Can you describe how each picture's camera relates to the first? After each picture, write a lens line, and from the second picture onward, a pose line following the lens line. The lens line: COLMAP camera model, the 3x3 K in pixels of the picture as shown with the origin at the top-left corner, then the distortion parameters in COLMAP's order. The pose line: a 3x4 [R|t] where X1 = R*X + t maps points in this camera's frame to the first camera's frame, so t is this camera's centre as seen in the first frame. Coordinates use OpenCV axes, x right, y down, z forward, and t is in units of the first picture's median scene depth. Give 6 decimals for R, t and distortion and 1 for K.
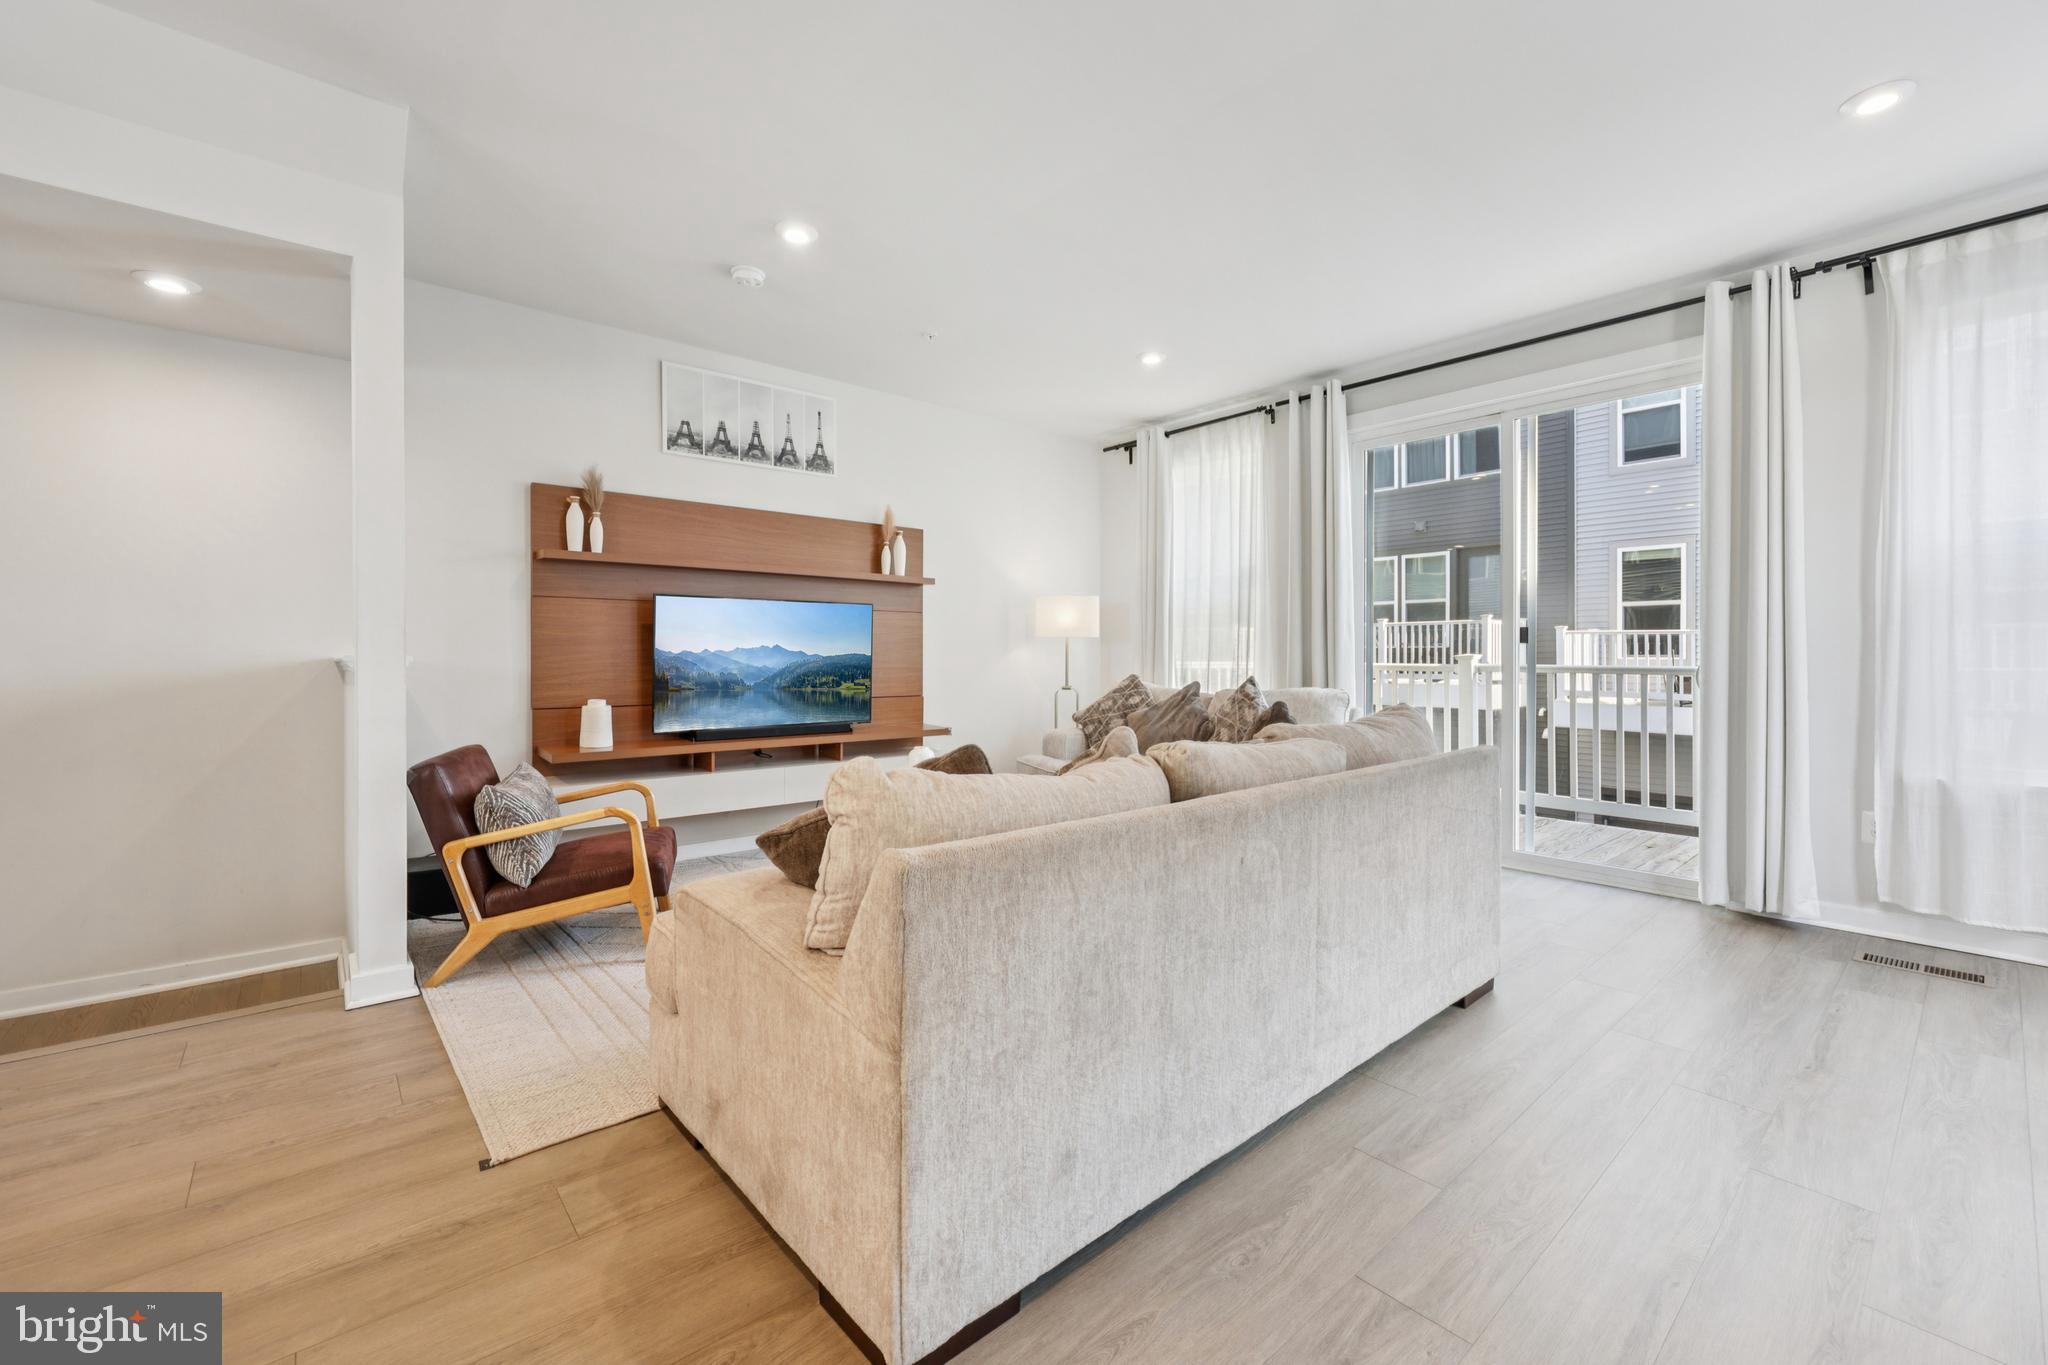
lens RADIAL K [[837.6, 0, 1027.0], [0, 837.6, 657.9], [0, 0, 1]] dist [-0.000300, 0.001180]
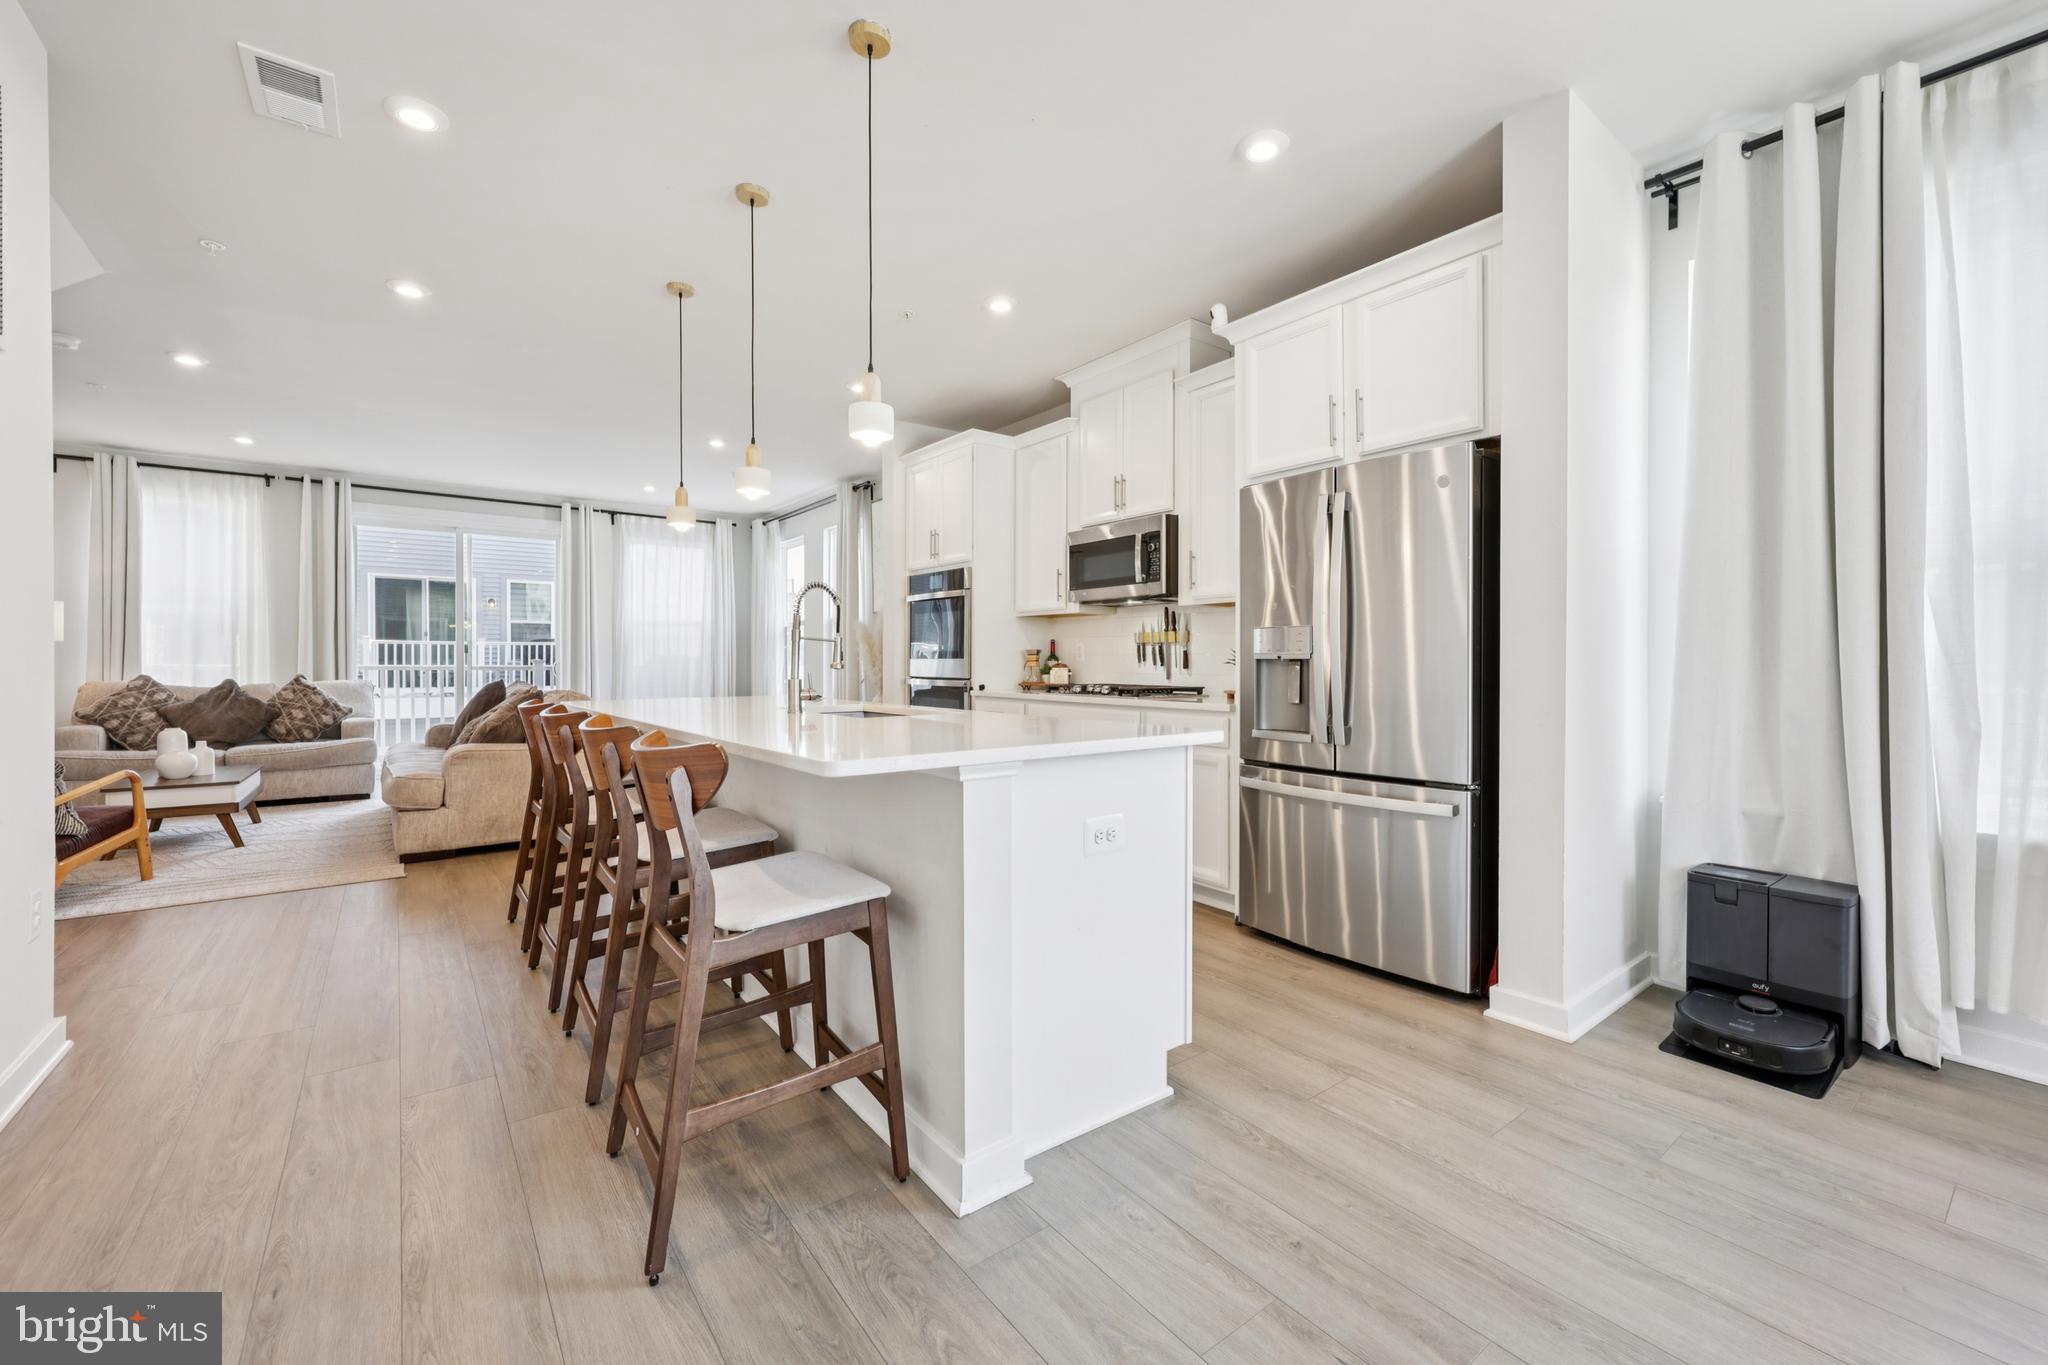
lens RADIAL K [[837.6, 0, 1029.8], [0, 837.6, 670.2], [0, 0, 1]] dist [-0.000300, 0.001180]
pose [[0.061213, -0.010474, 0.998070, -1.161441], [0.000607, 0.999945, 0.010457, 0.002280], [-0.998125, -0.000034, 0.061216, -0.359192]]
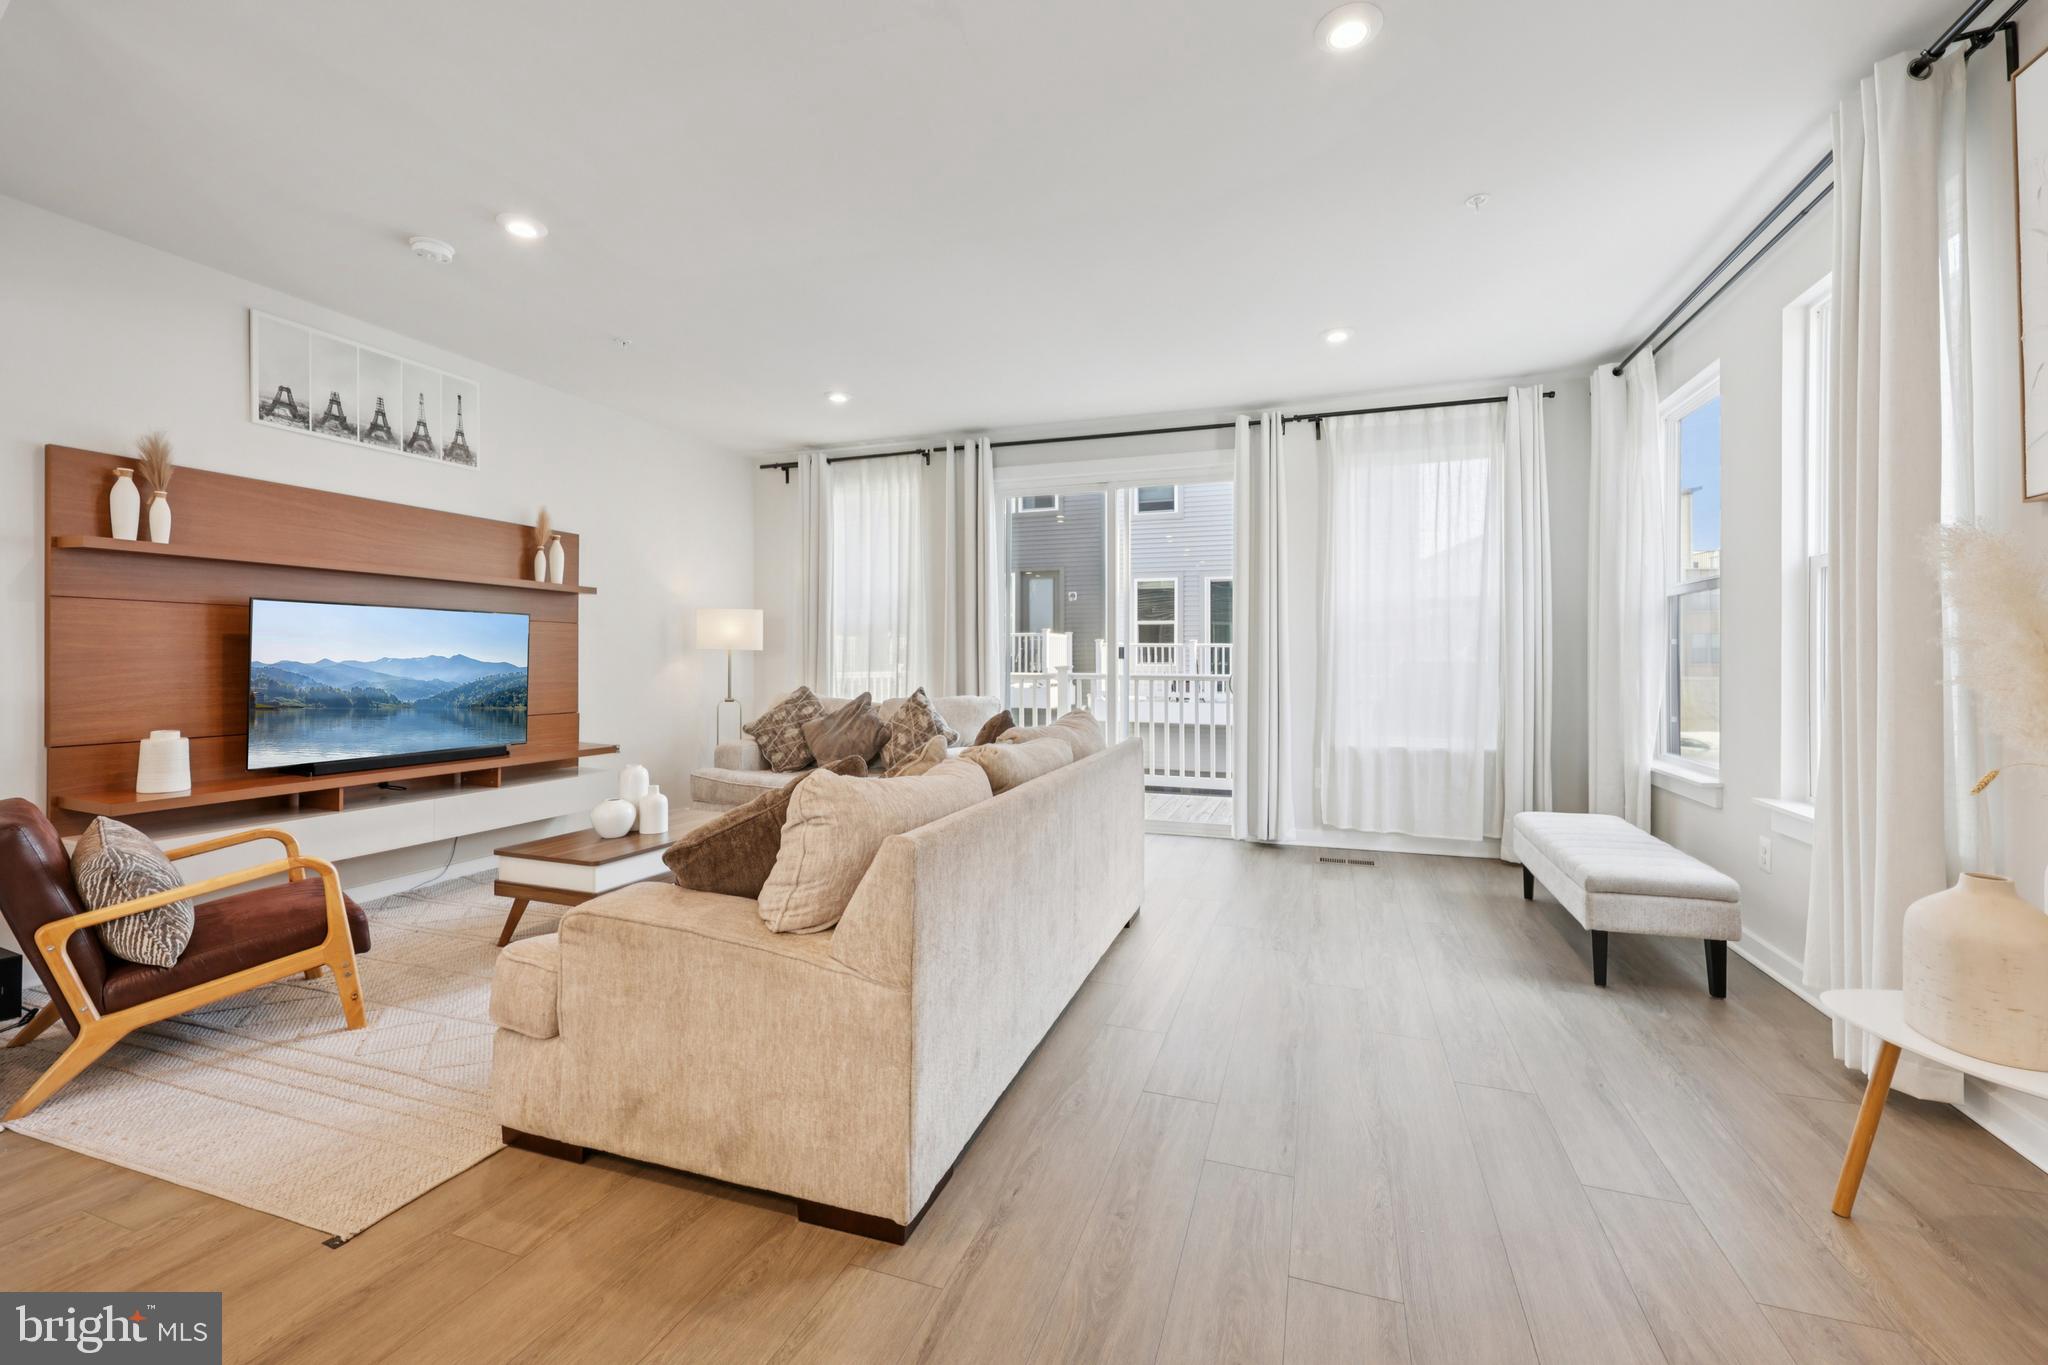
lens RADIAL K [[837.6, 0, 1027.8], [0, 837.6, 662.6], [0, 0, 1]] dist [-0.000300, 0.001180]
pose [[0.869603, -0.001270, 0.493749, -0.180974], [0.001087, 0.999999, 0.000658, -0.012823], [-0.493750, -0.000036, 0.869604, -0.071834]]
